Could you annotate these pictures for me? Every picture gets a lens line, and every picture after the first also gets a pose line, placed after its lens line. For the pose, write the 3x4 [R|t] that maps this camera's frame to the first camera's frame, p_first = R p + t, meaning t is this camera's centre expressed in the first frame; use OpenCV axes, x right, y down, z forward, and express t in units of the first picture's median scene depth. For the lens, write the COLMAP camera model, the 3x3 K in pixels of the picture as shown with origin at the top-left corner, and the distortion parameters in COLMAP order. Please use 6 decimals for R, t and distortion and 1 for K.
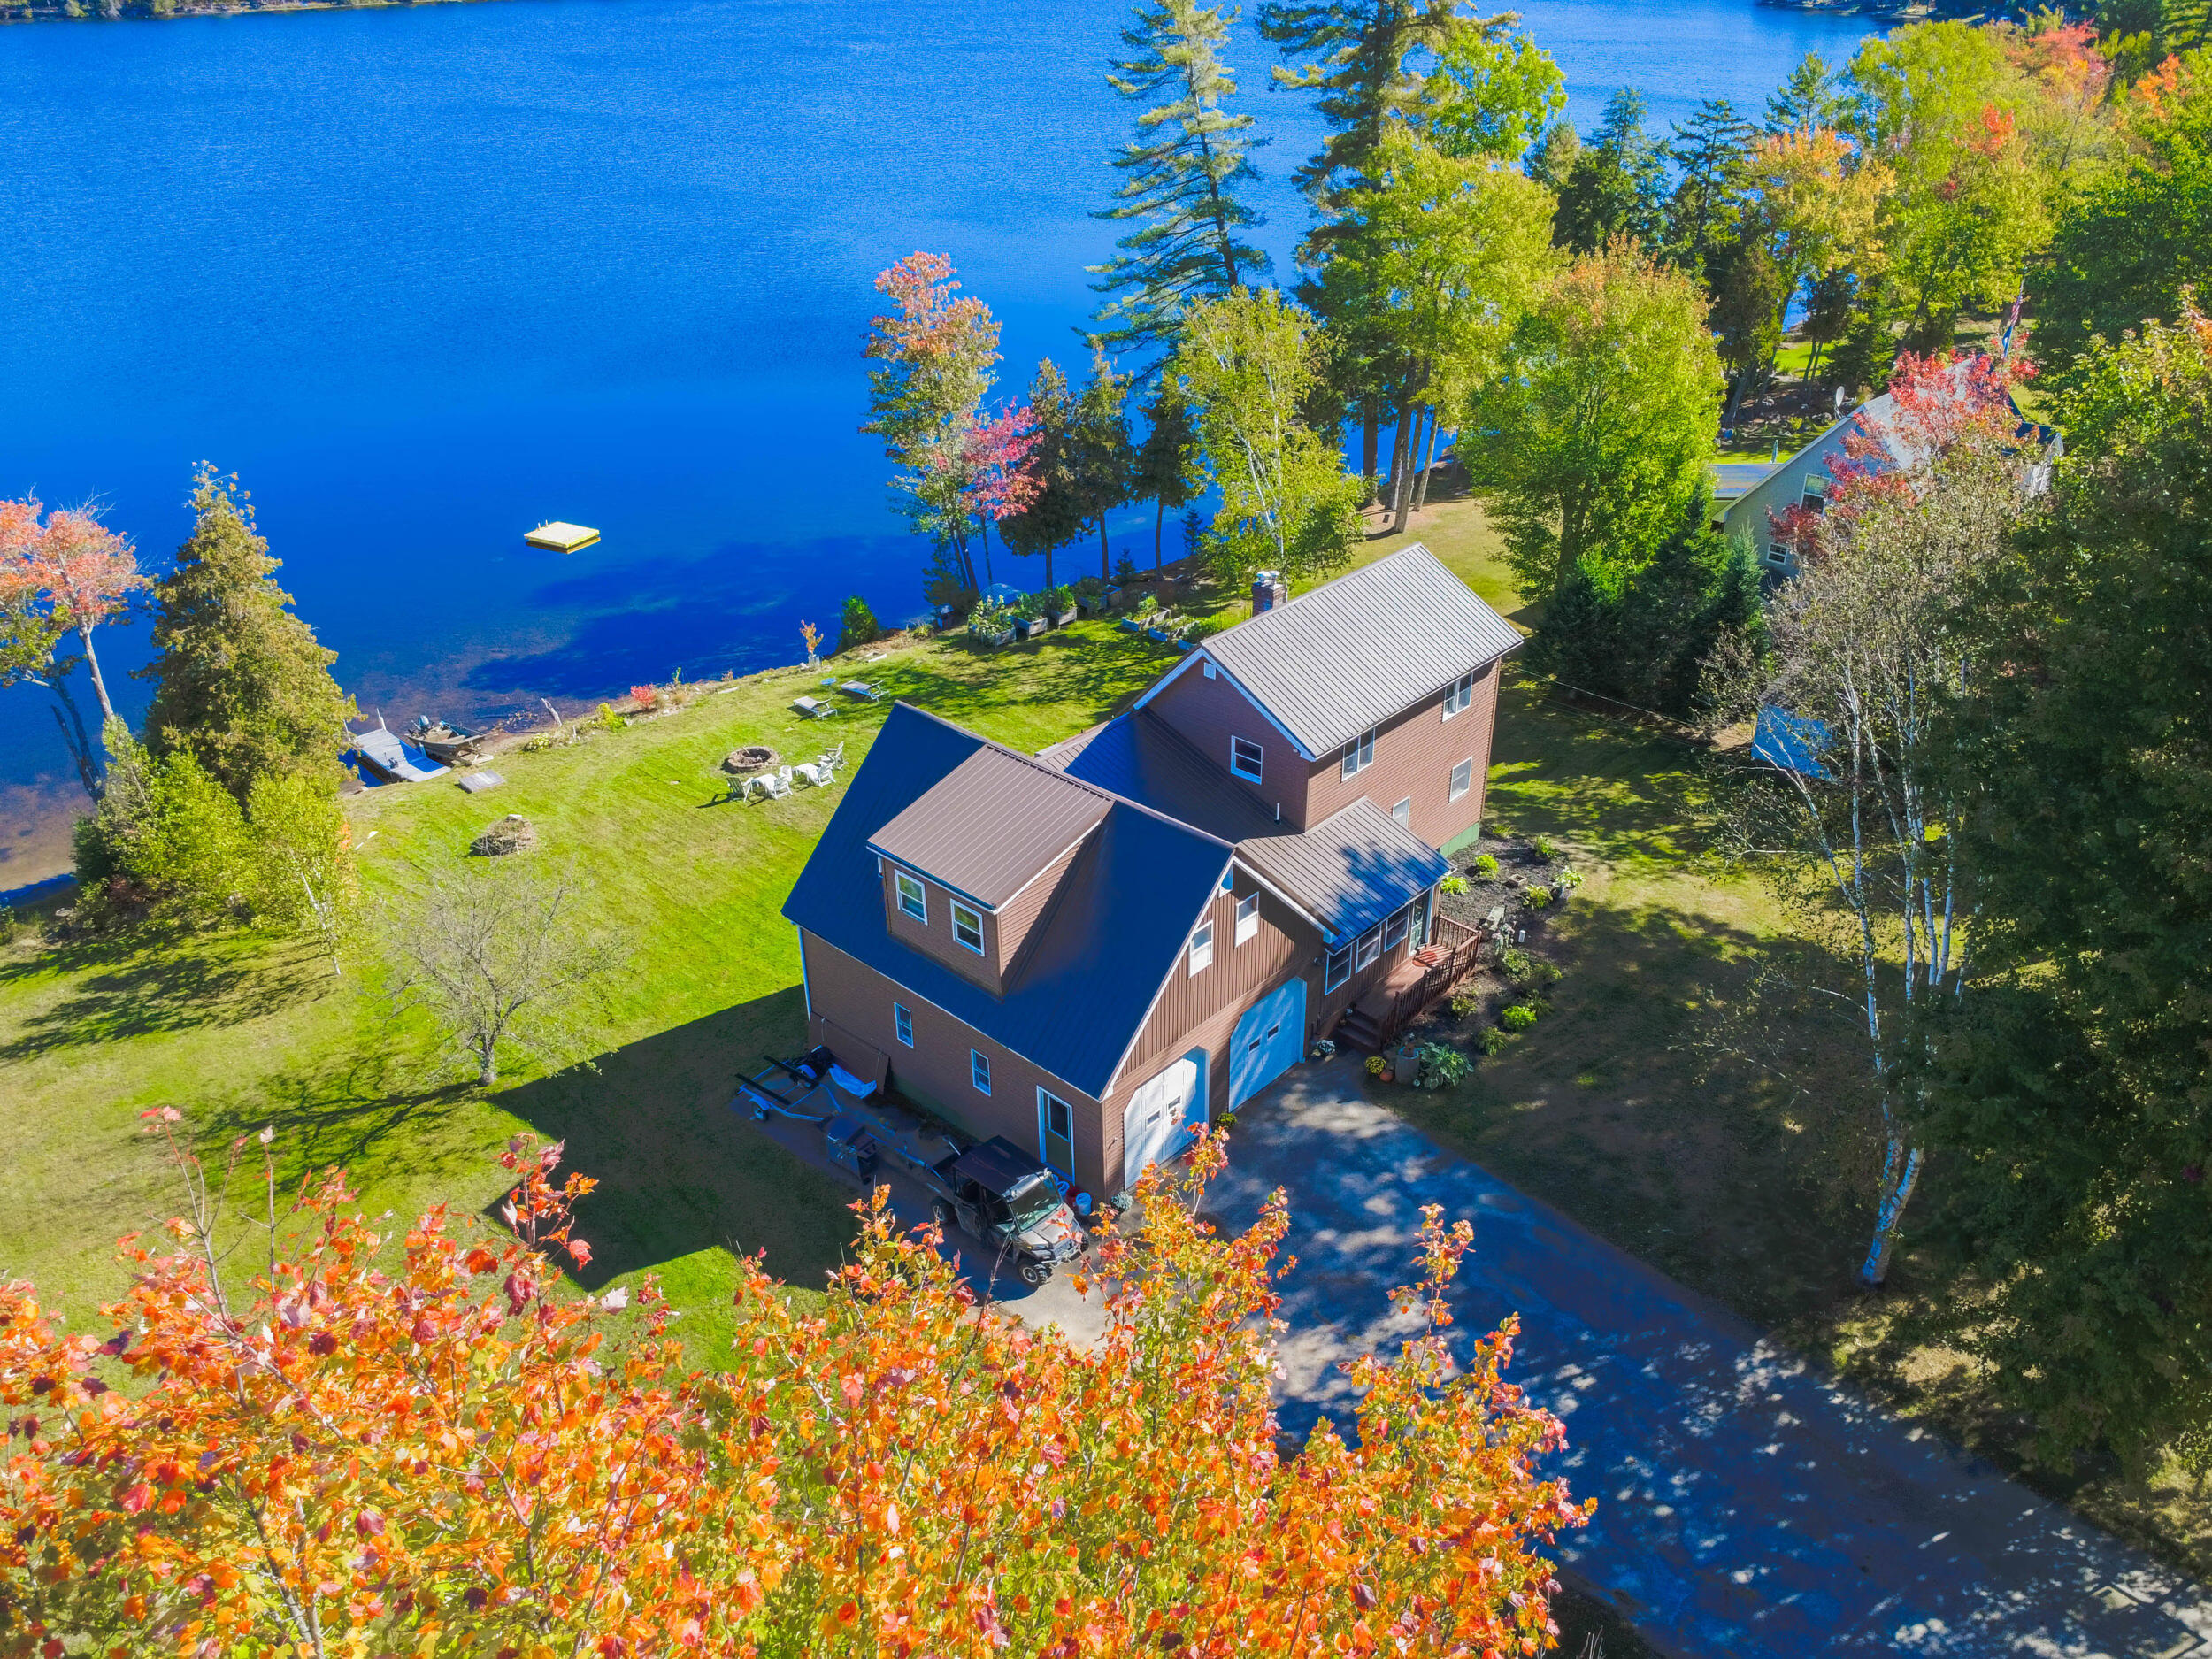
lens RADIAL K [[1585.1, 0, 1104.5], [0, 1585.1, 833.9], [0, 0, 1]] dist [0.002377, -0.005311]
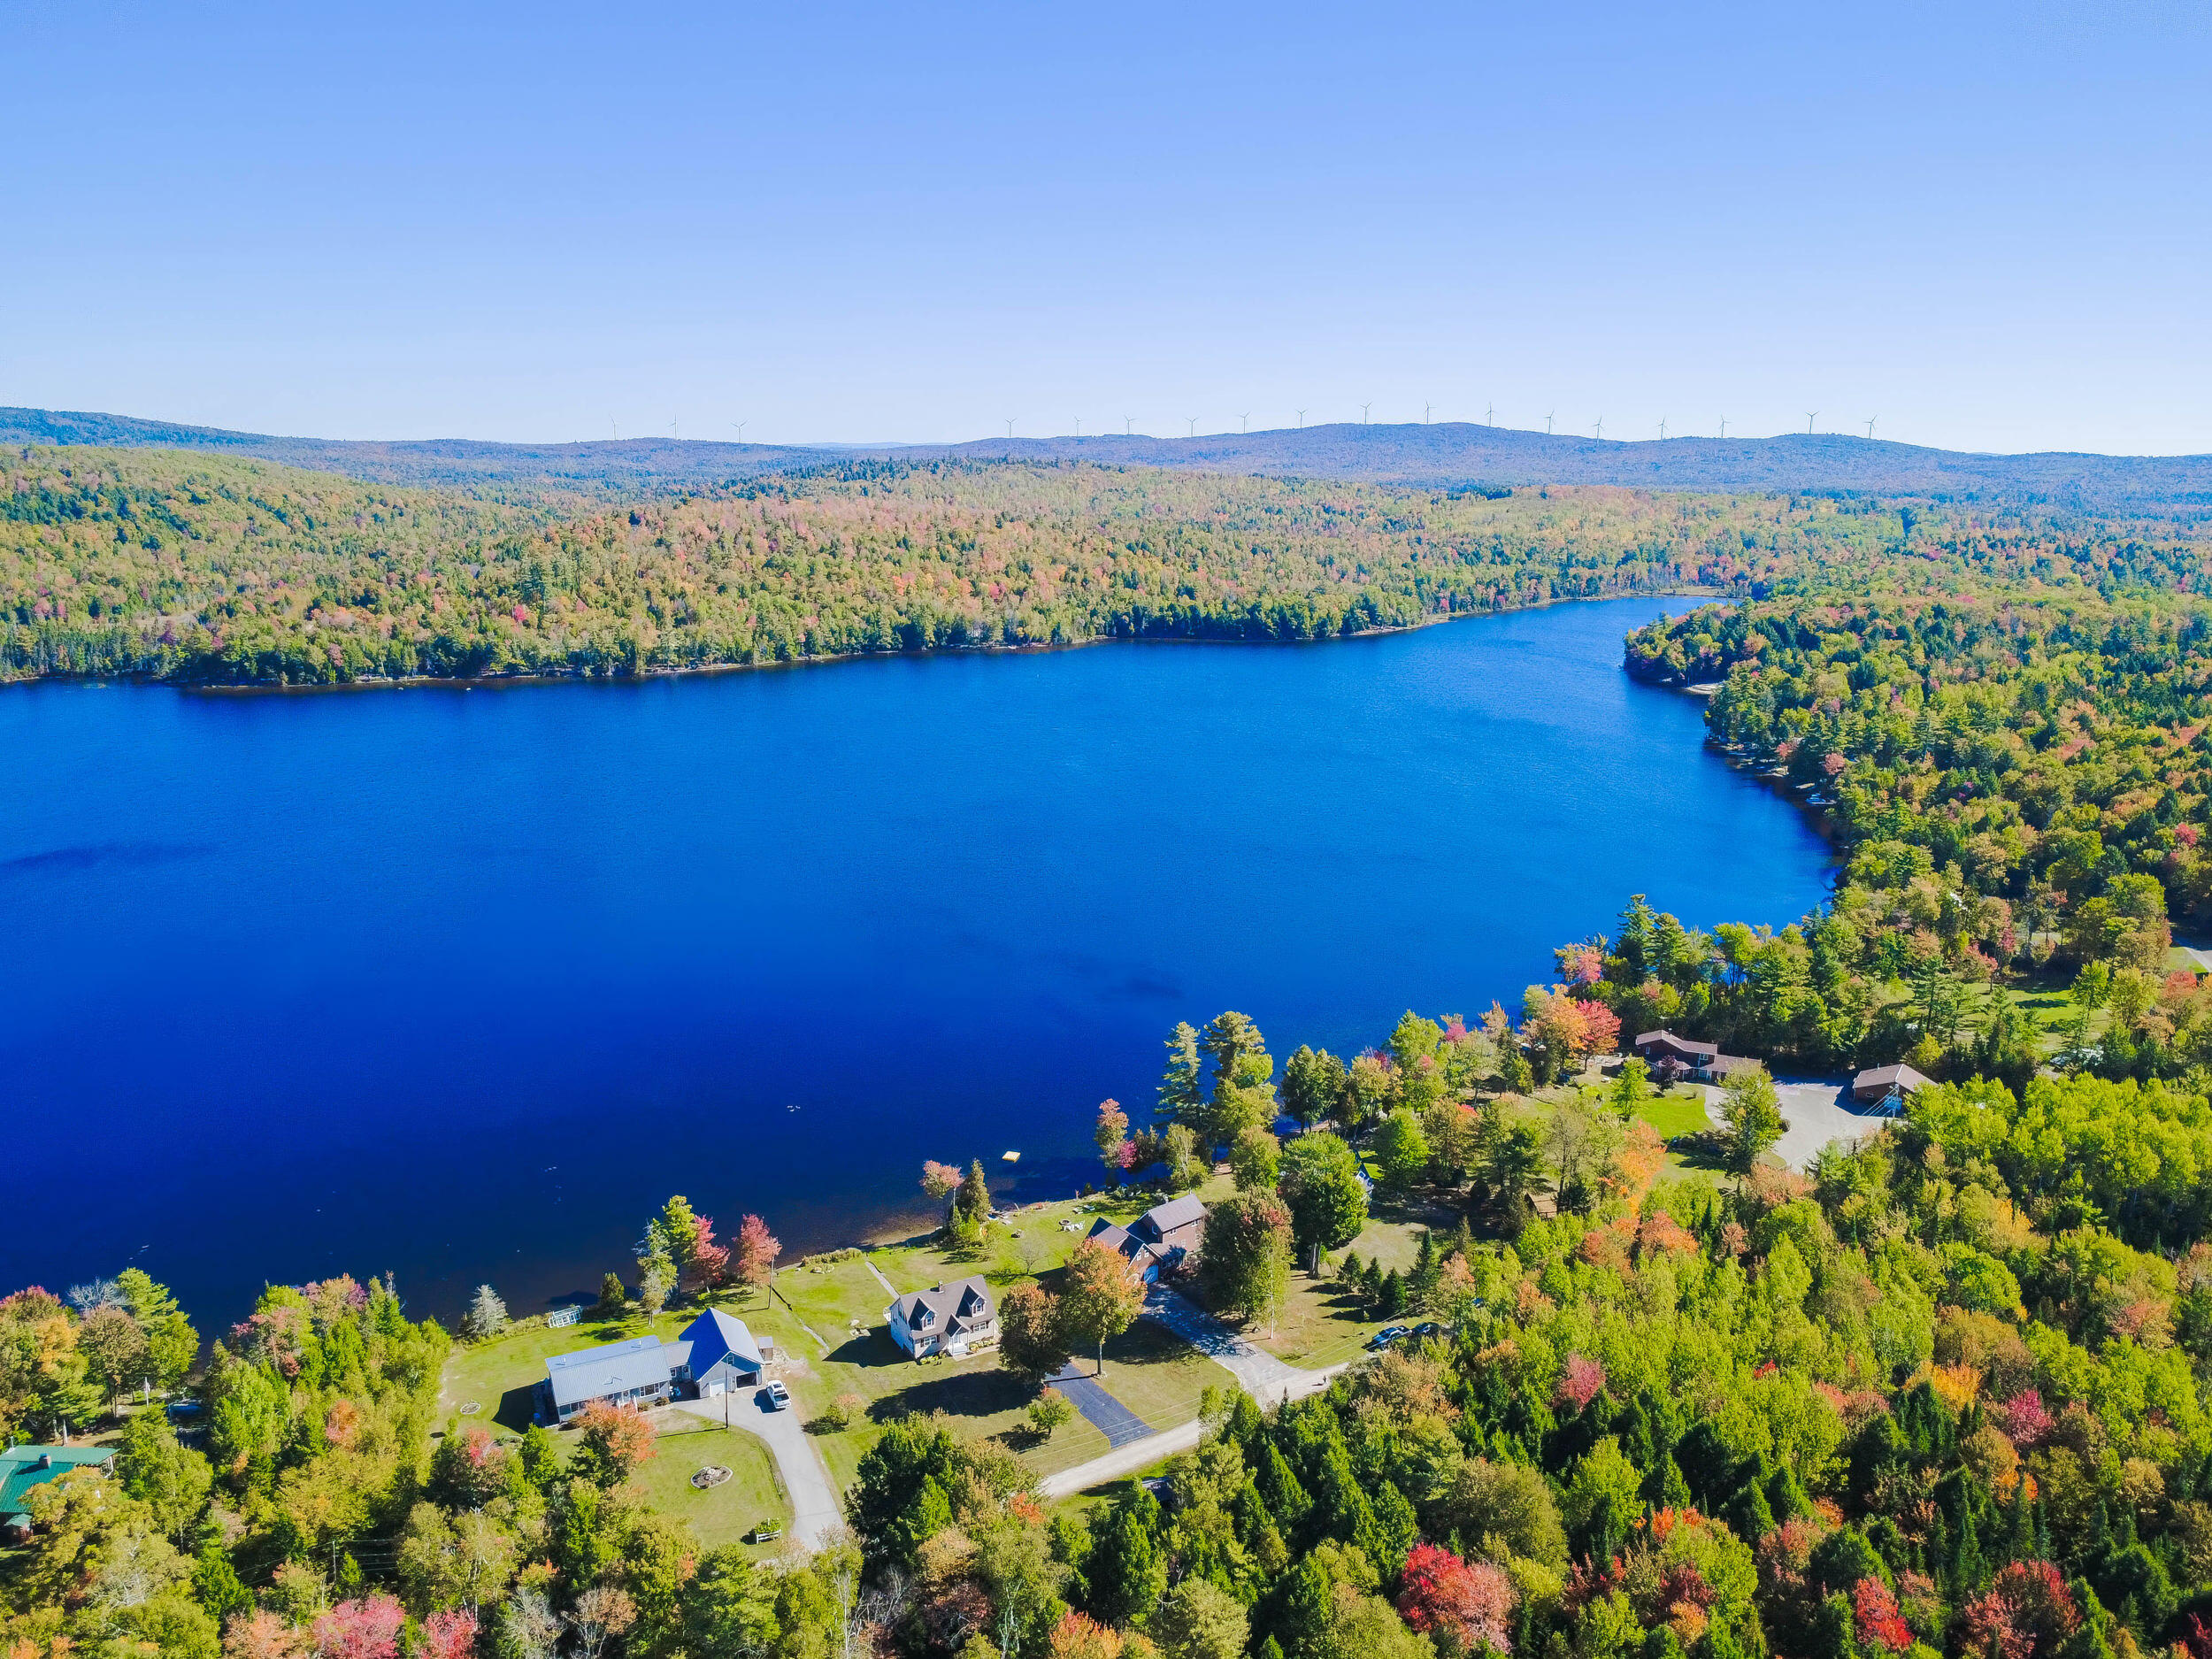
lens RADIAL K [[1585.1, 0, 1108.1], [0, 1585.1, 840.0], [0, 0, 1]] dist [0.002377, -0.005311]
pose [[0.991681, 0.056622, -0.115594, 0.351098], [-0.086872, 0.957093, -0.276452, 0.143869], [0.094981, 0.284194, 0.954050, -3.482924]]
